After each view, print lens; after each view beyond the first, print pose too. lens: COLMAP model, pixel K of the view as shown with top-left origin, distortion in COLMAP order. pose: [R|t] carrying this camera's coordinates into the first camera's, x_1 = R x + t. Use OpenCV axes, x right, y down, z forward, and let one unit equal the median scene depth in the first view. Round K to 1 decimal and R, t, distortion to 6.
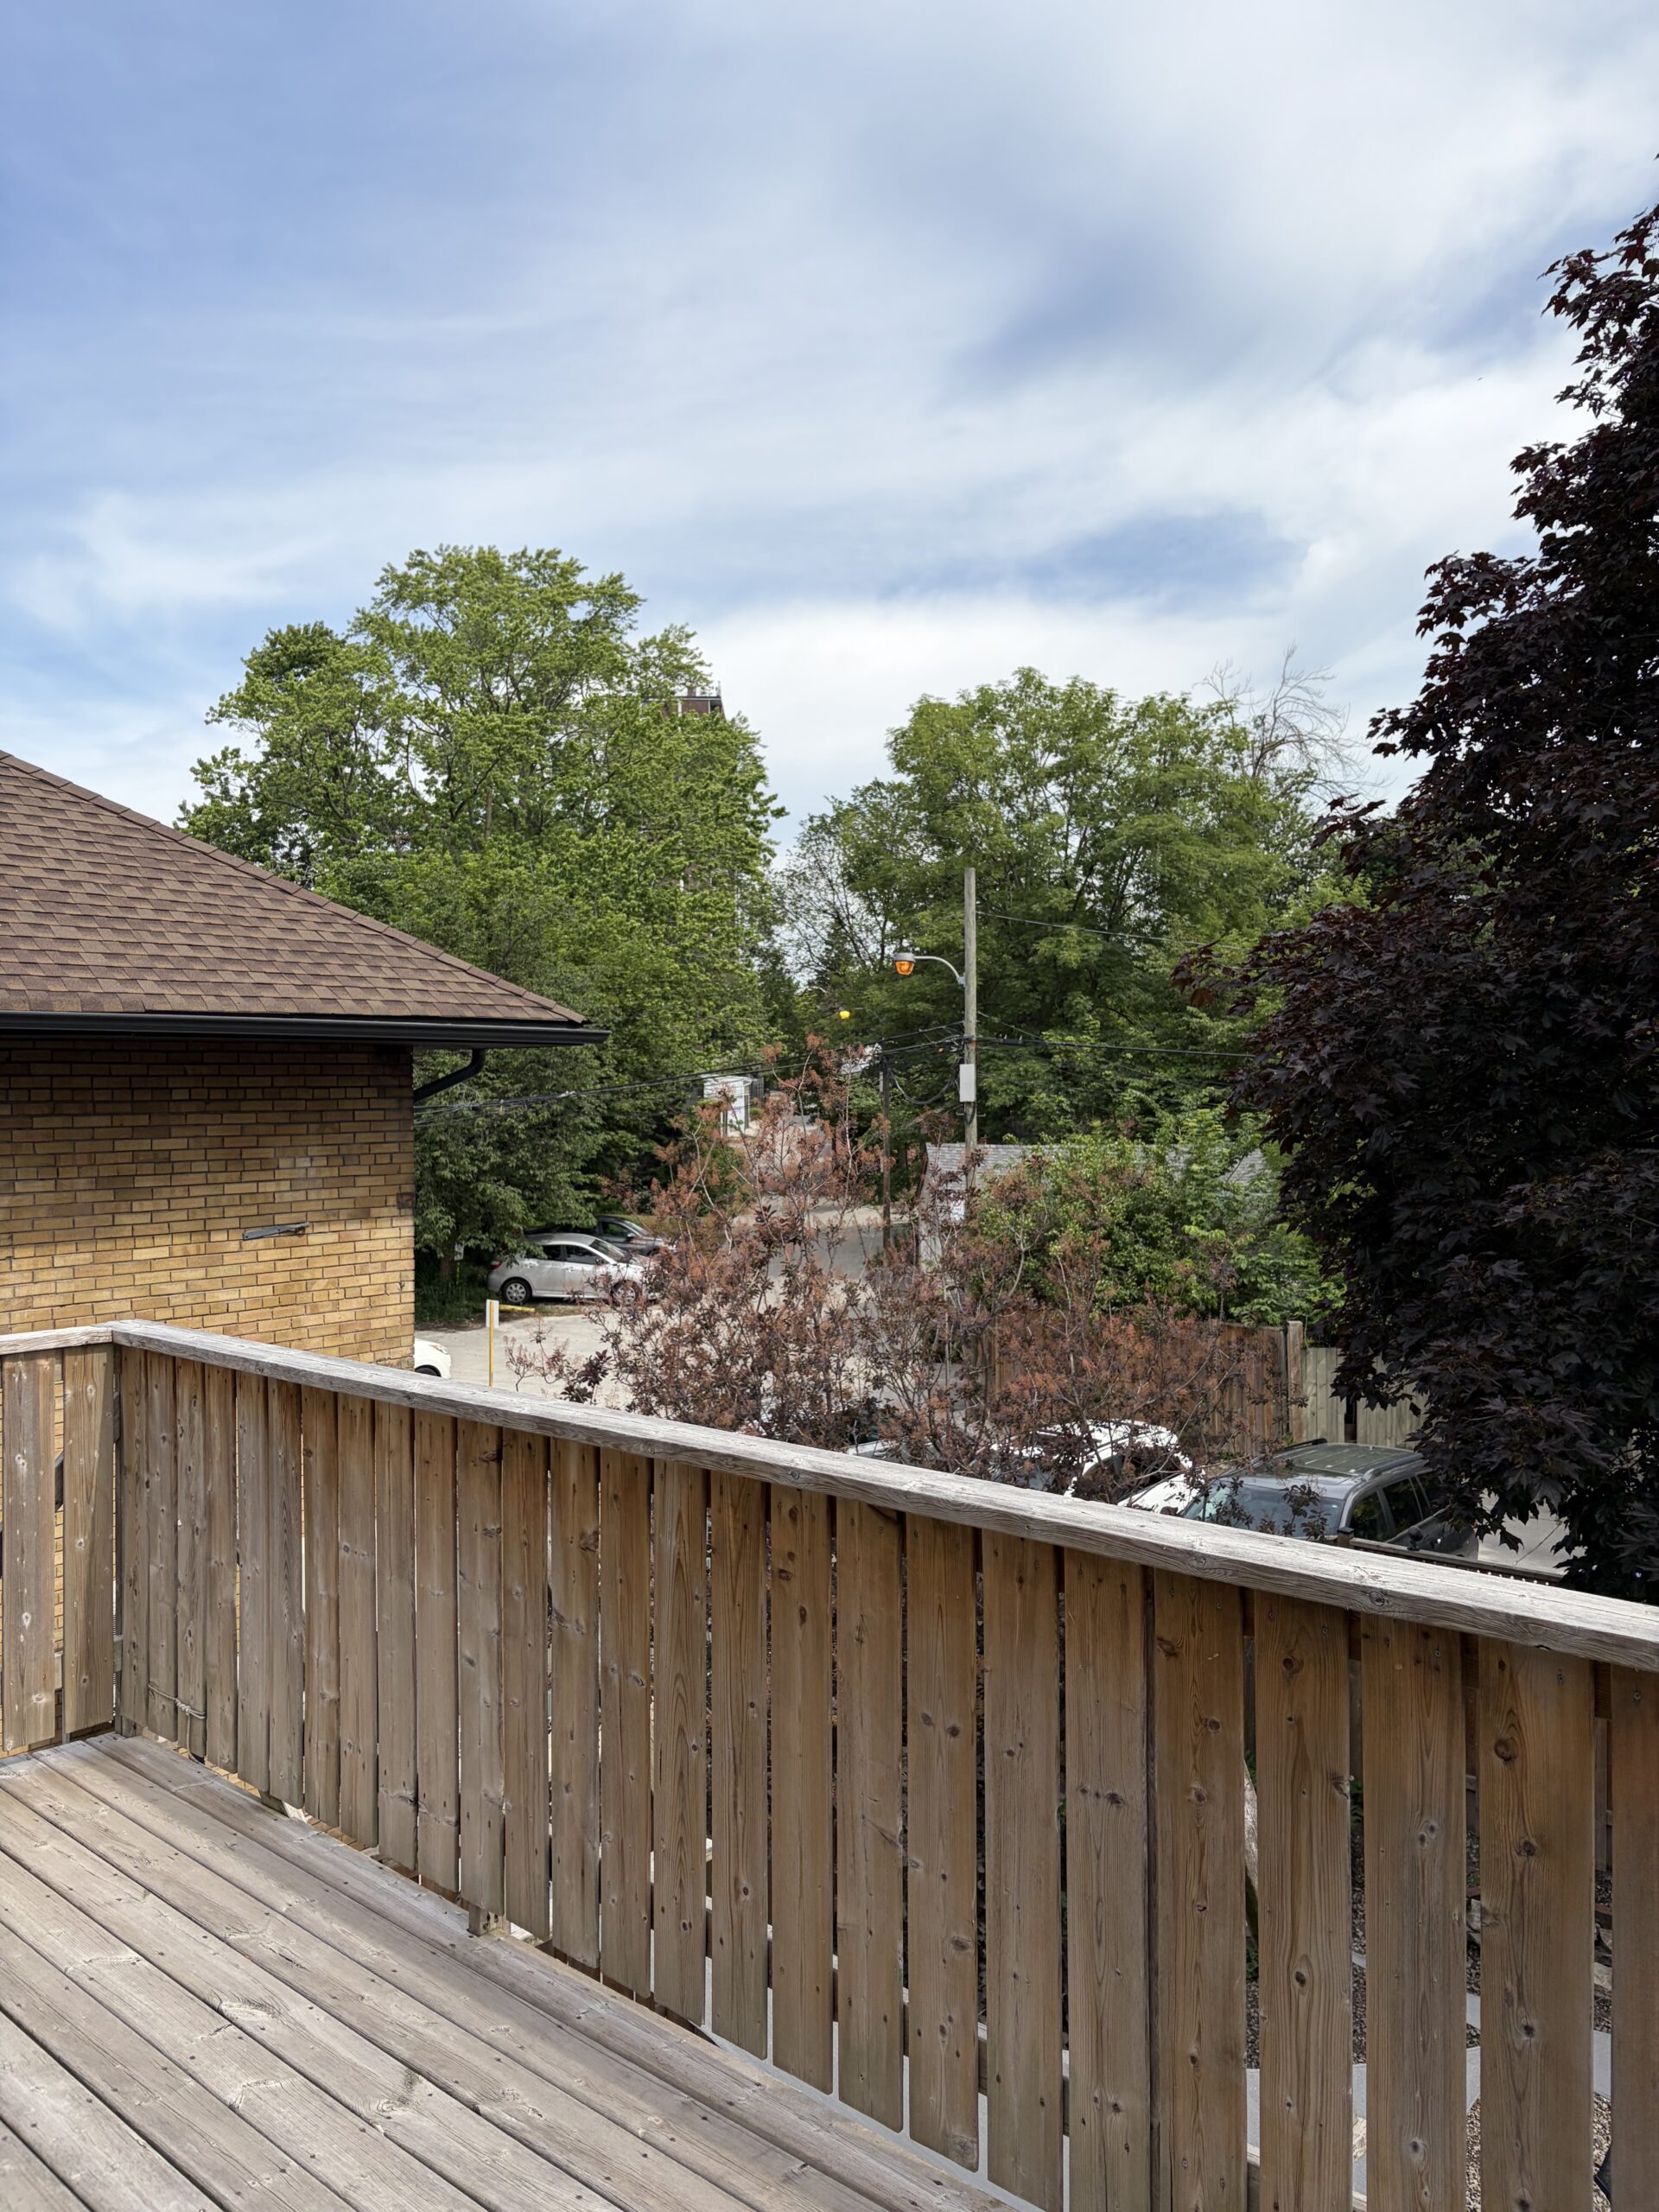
lens RADIAL K [[1675.2, 0, 817.5], [0, 1675.2, 1094.3], [0, 0, 1]] dist [0.022096, -0.009703]
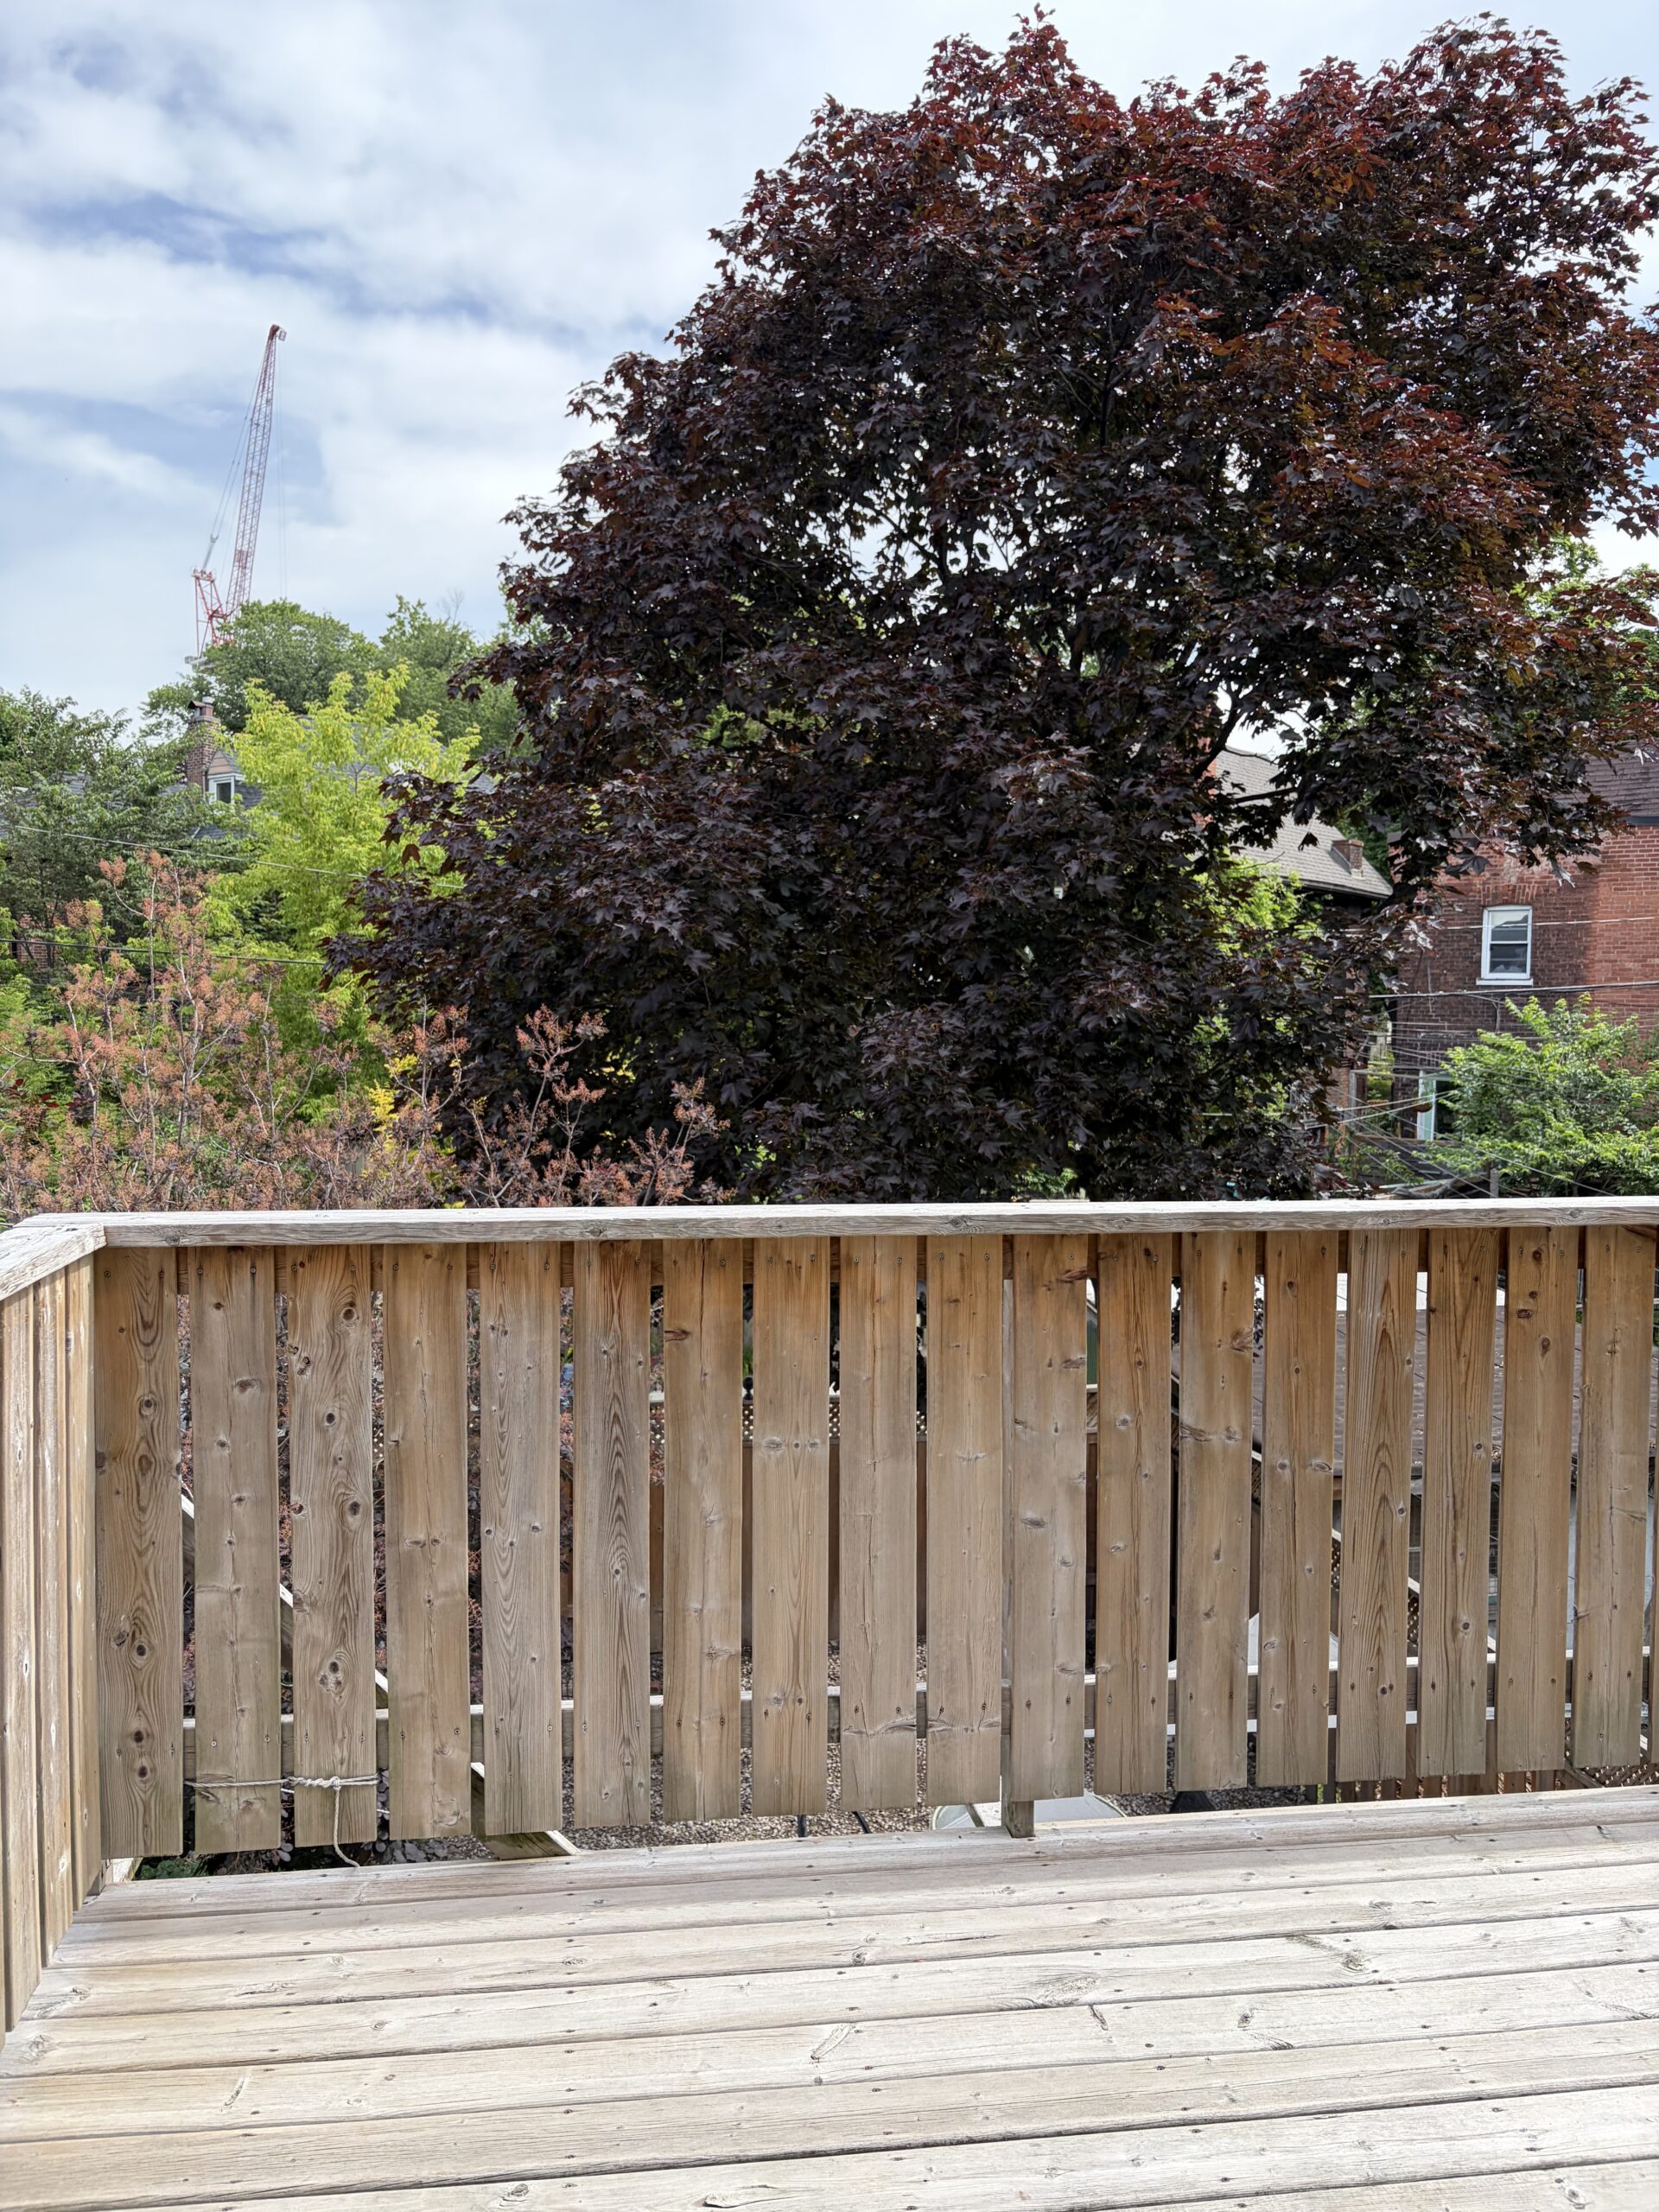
lens RADIAL K [[1675.2, 0, 829.2], [0, 1675.2, 1112.9], [0, 0, 1]] dist [0.022096, -0.009703]
pose [[0.649649, -0.050746, 0.758539, -0.921524], [-0.001488, 0.997683, 0.068019, 0.077132], [-0.760233, -0.045317, 0.648068, 0.556047]]
